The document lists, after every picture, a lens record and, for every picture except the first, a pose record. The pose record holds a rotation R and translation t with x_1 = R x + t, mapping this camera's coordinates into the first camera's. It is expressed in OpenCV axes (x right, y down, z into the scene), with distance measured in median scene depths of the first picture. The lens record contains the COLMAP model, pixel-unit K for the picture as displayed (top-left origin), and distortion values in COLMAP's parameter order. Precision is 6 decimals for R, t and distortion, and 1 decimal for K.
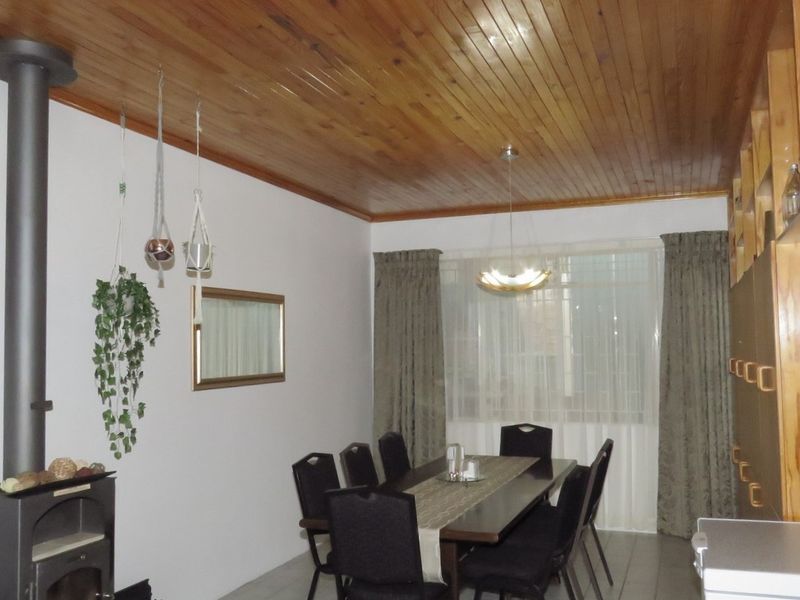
lens RADIAL K [[766.1, 0, 400.0], [0, 766.1, 300.0], [0, 0, 1]] dist [0.013009, -0.011073]
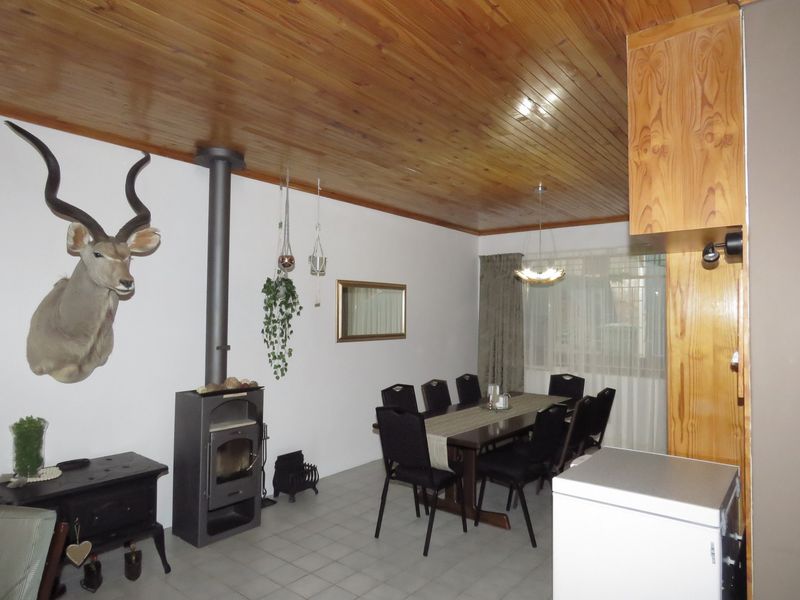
lens RADIAL K [[506.5, 0, 399.9], [0, 506.5, 290.0], [0, 0, 1]] dist [0.002055, 0.000342]
pose [[0.949809, 0.006908, -0.312753, 0.255857], [-0.002667, 0.999899, 0.013984, -0.015021], [0.312818, -0.012448, 0.949731, -0.009323]]
